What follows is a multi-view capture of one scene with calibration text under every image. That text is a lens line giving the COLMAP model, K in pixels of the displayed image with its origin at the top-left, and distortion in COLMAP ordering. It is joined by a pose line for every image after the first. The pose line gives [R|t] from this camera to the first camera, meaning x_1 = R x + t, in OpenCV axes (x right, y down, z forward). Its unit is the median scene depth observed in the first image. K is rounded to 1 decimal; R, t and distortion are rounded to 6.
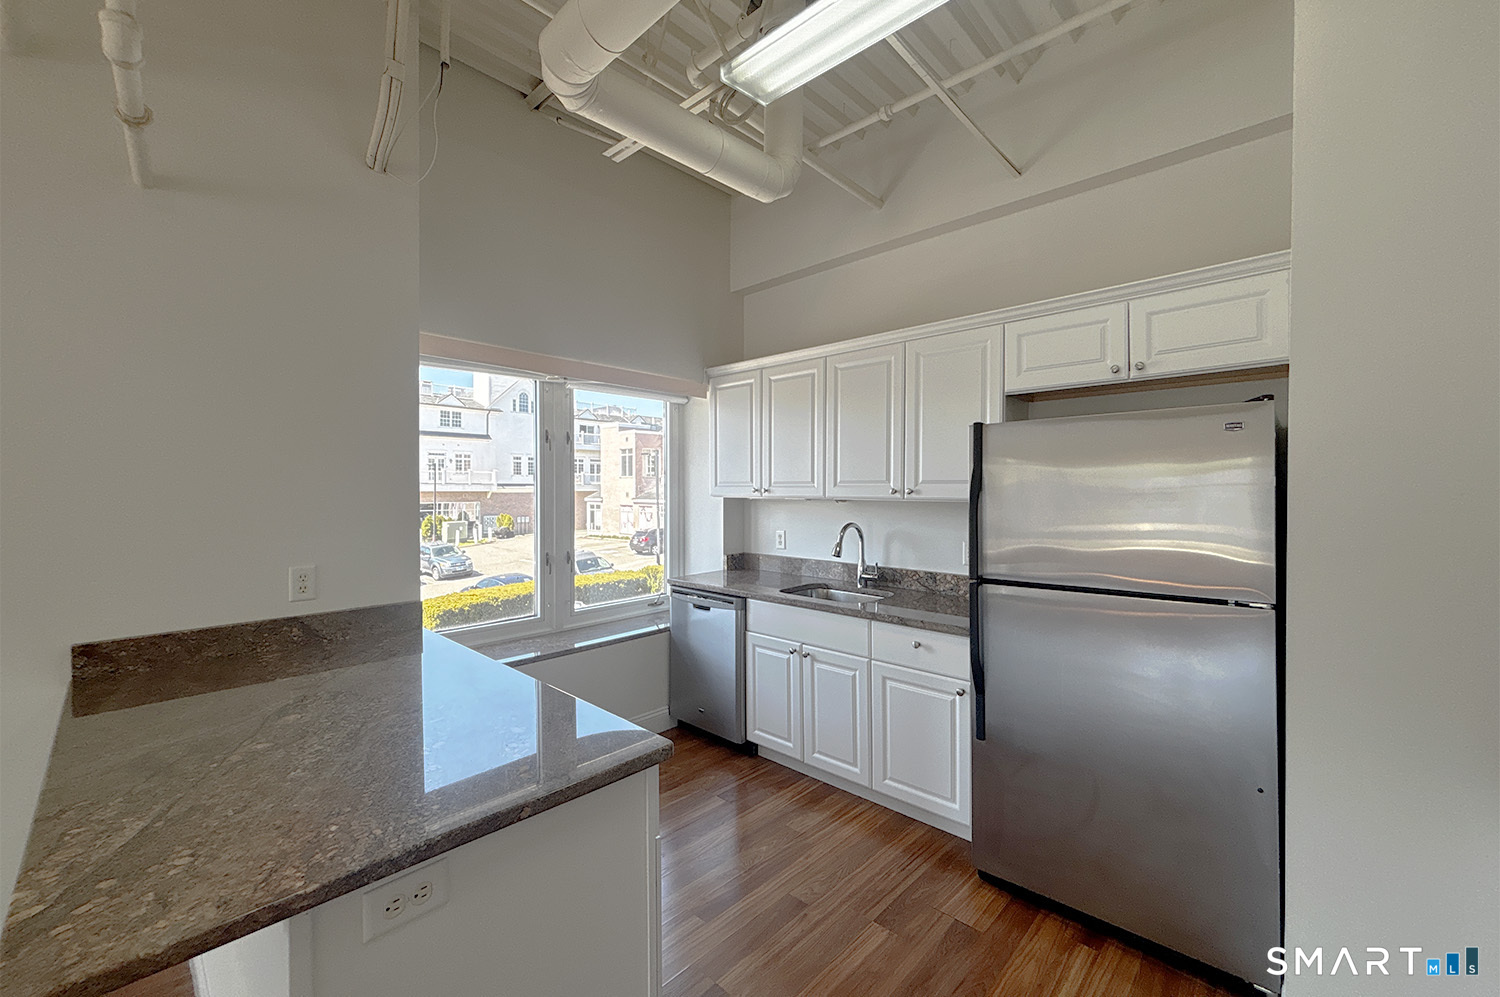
lens RADIAL K [[596.4, 0, 752.8], [0, 596.4, 492.6], [0, 0, 1]] dist [-0.000129, -0.000108]
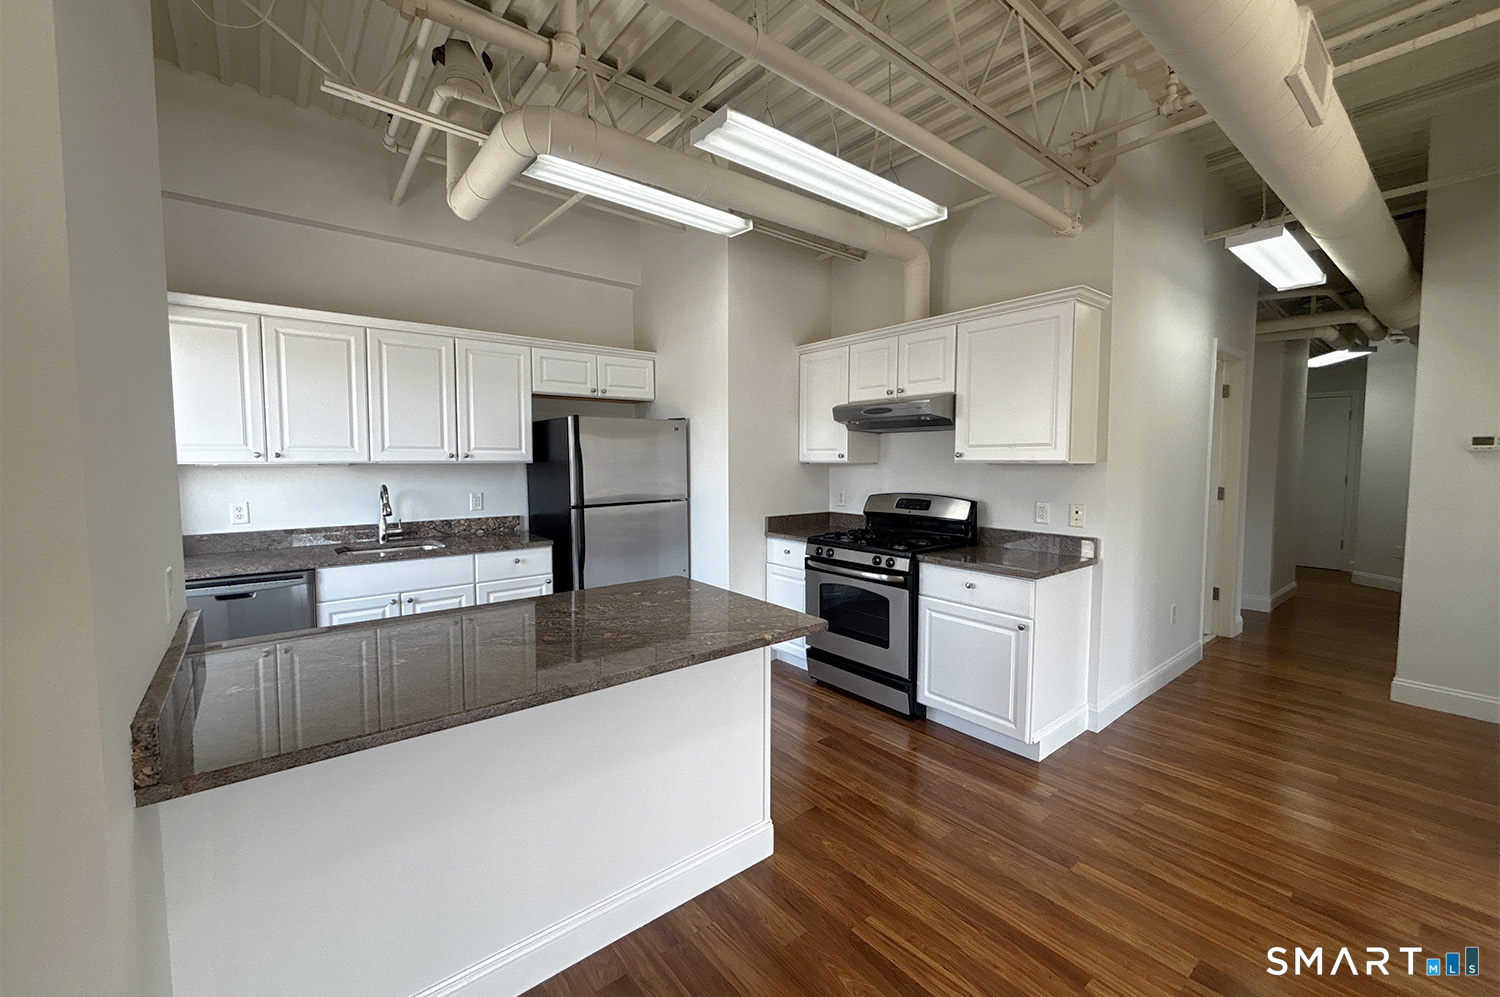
lens RADIAL K [[596.4, 0, 752.8], [0, 596.4, 492.6], [0, 0, 1]] dist [-0.000129, -0.000108]
pose [[0.117397, -0.059454, 0.991304, -0.933592], [0.007690, 0.998231, 0.058958, 0.006136], [-0.993055, 0.000702, 0.117647, 0.218208]]
